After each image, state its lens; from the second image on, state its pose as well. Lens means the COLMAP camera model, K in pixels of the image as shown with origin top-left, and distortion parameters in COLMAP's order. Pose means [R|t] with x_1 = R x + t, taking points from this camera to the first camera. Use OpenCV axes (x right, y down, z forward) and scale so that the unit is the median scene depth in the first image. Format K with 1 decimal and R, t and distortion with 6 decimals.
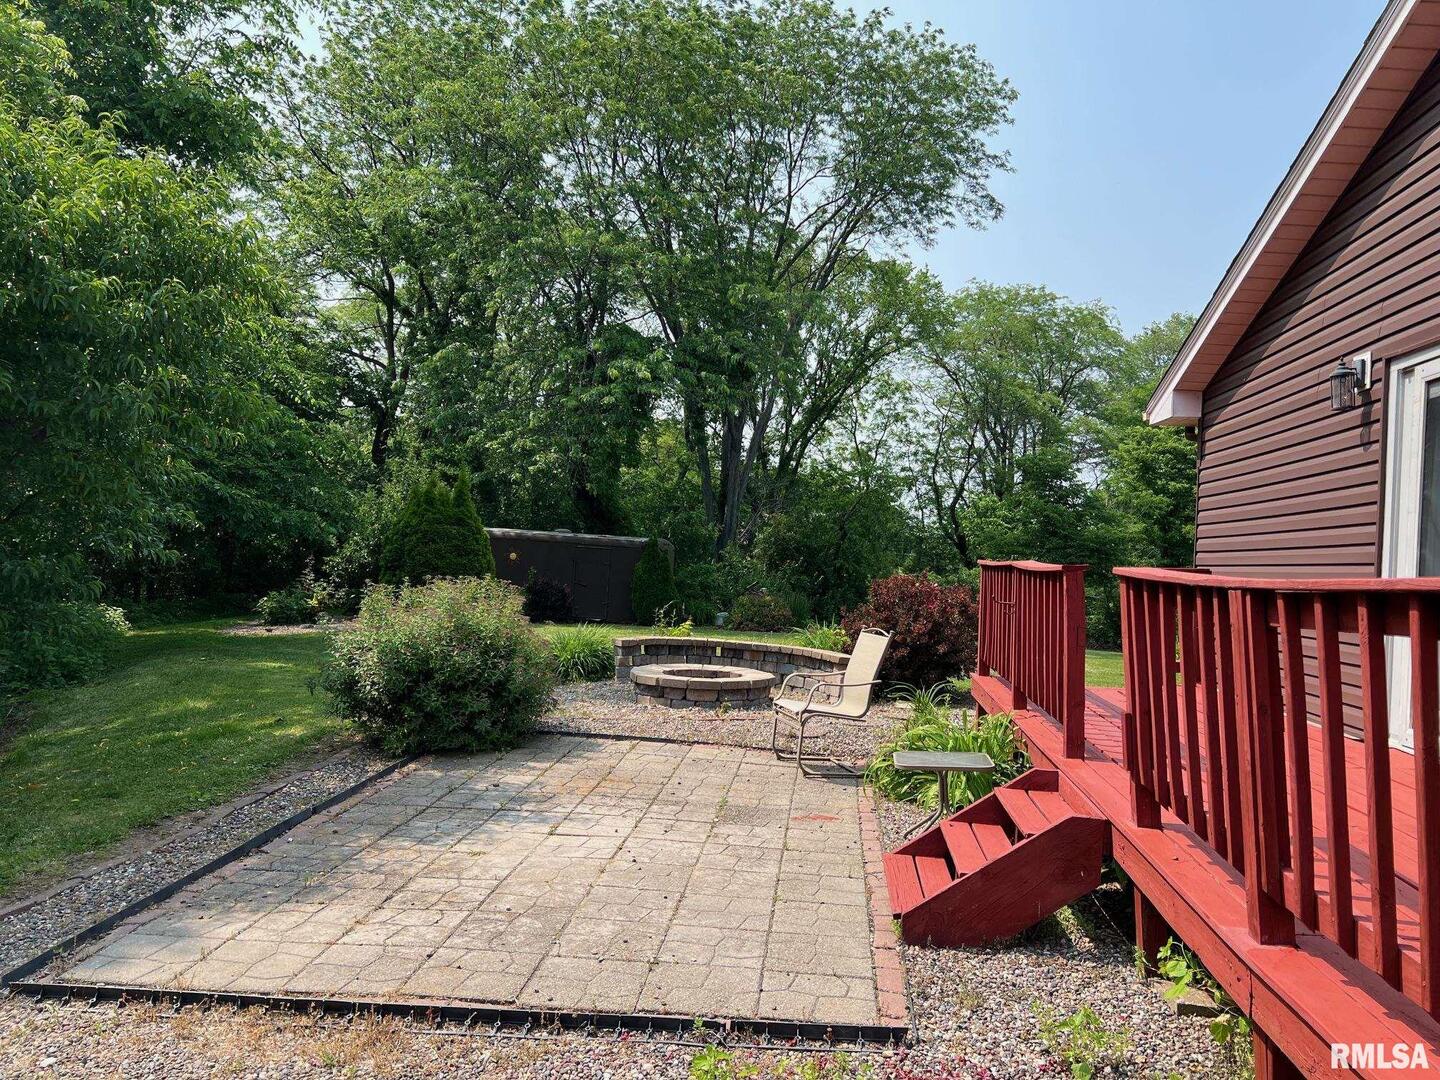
lens RADIAL K [[1080.1, 0, 720.0], [0, 1080.1, 540.0], [0, 0, 1]] dist [0.084344, -0.253908]
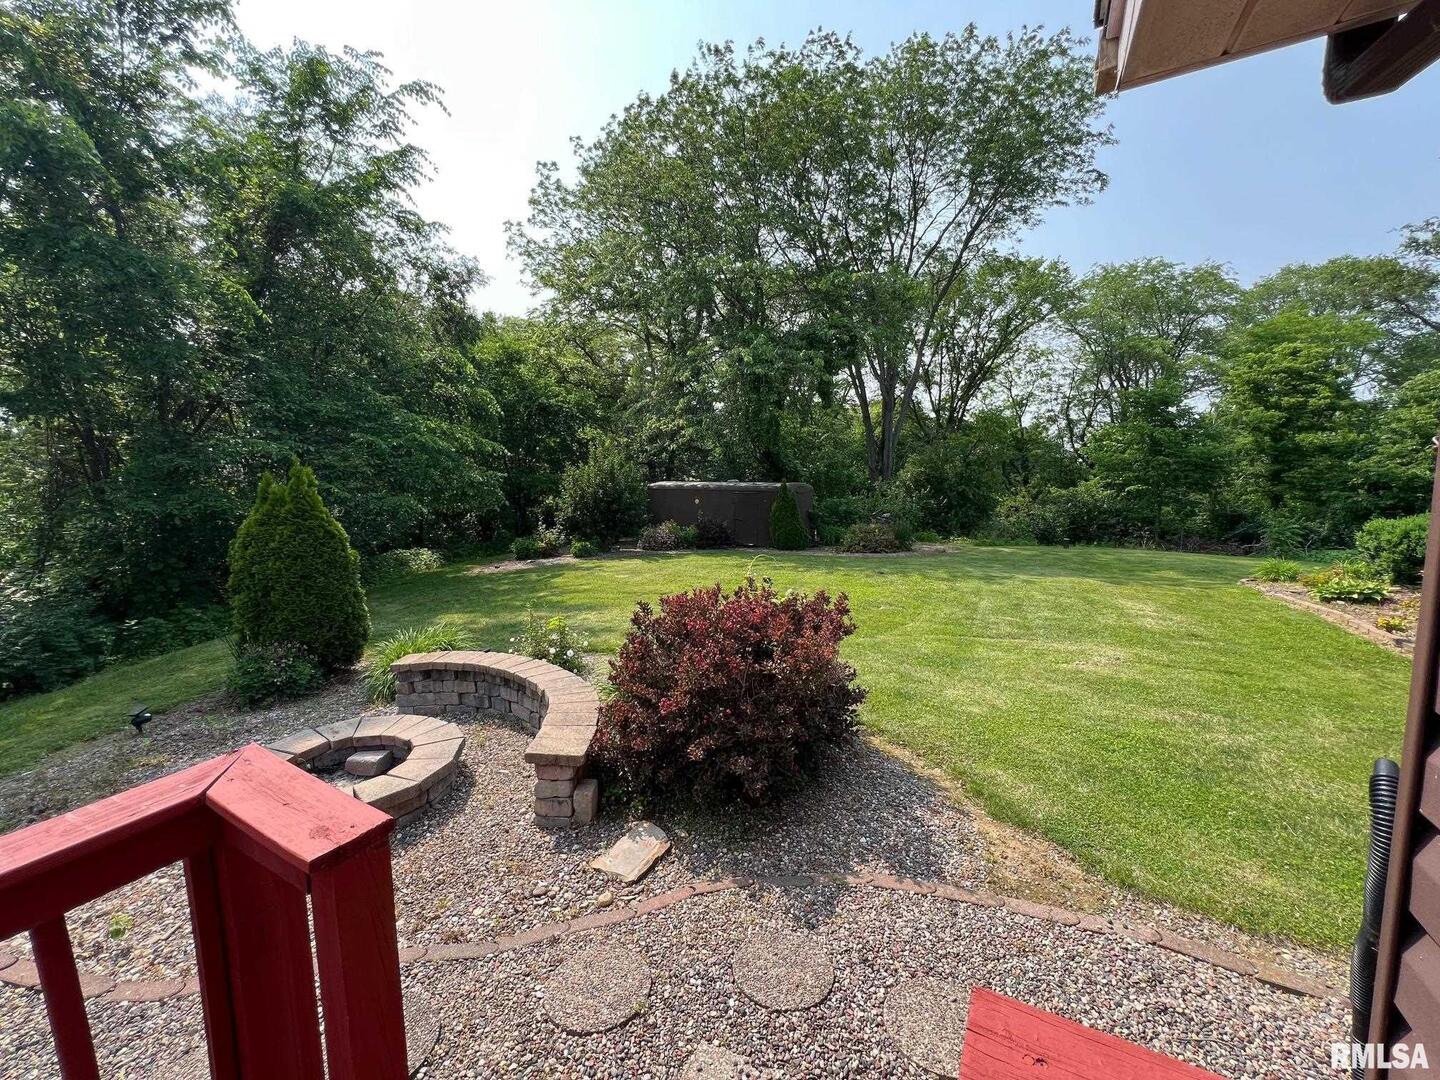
lens RADIAL K [[567.3, 0, 720.0], [0, 567.3, 540.0], [0, 0, 1]] dist [-0.009183, 0.000115]
pose [[0.923450, -0.022978, -0.383029, 0.064430], [0.069027, 0.991869, 0.106915, -0.006577], [0.377458, -0.125170, 0.917528, 0.154634]]
